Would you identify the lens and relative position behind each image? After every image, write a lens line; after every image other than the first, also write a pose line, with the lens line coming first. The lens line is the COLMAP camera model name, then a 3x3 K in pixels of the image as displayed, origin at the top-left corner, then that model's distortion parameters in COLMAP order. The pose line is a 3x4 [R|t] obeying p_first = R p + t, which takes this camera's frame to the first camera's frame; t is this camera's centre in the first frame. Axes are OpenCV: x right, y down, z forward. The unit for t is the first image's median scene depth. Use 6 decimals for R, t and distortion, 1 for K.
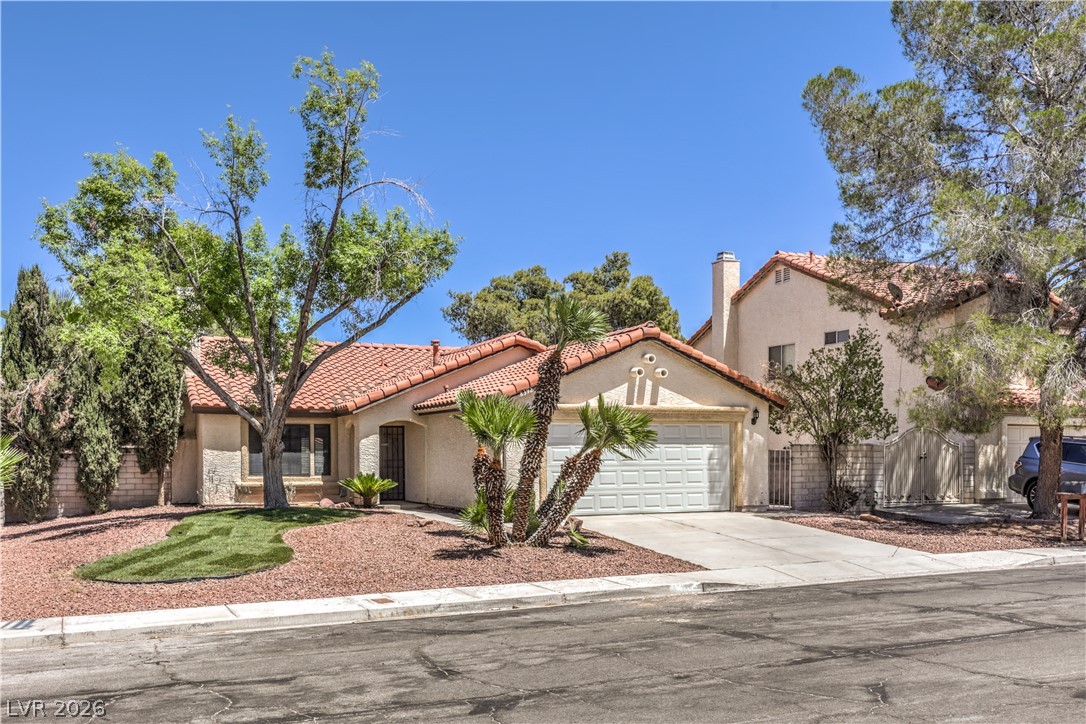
lens RADIAL K [[1034.5, 0, 543.0], [0, 1034.5, 362.0], [0, 0, 1]] dist [0.001388, -0.002535]
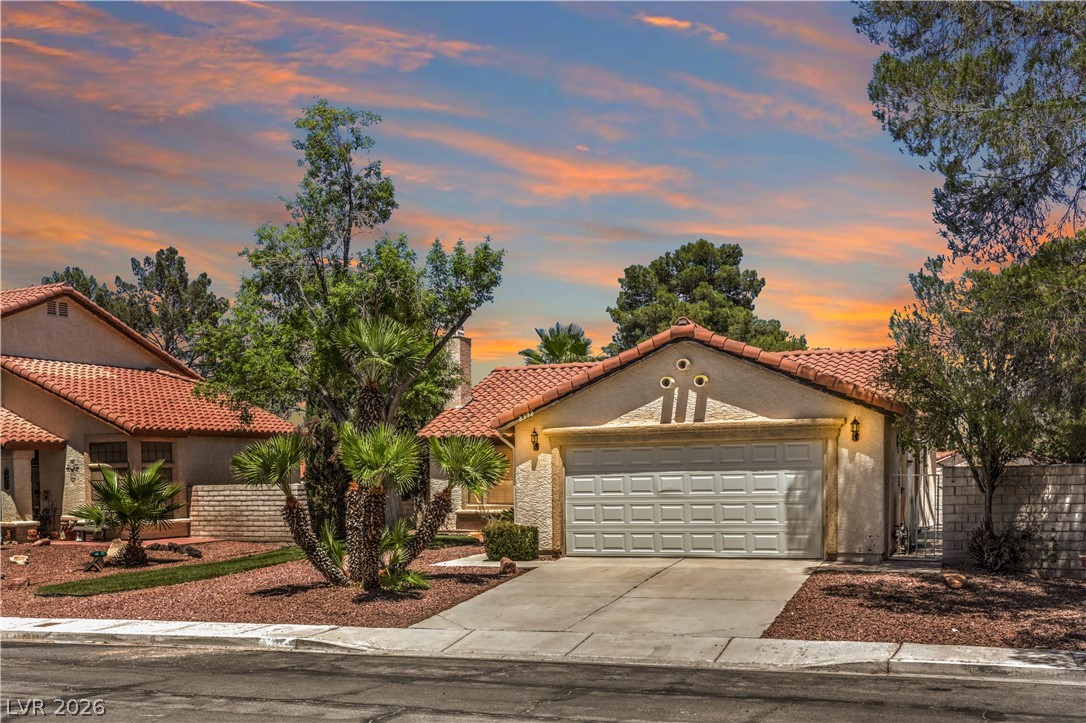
lens RADIAL K [[1118.4, 0, 545.9], [0, 1118.4, 432.6], [0, 0, 1]] dist [0.002331, 0.003737]
pose [[0.688470, -0.035015, -0.724419, 0.633228], [0.078652, 0.996548, 0.026580, 0.017286], [0.720987, -0.075277, 0.688847, 0.318409]]
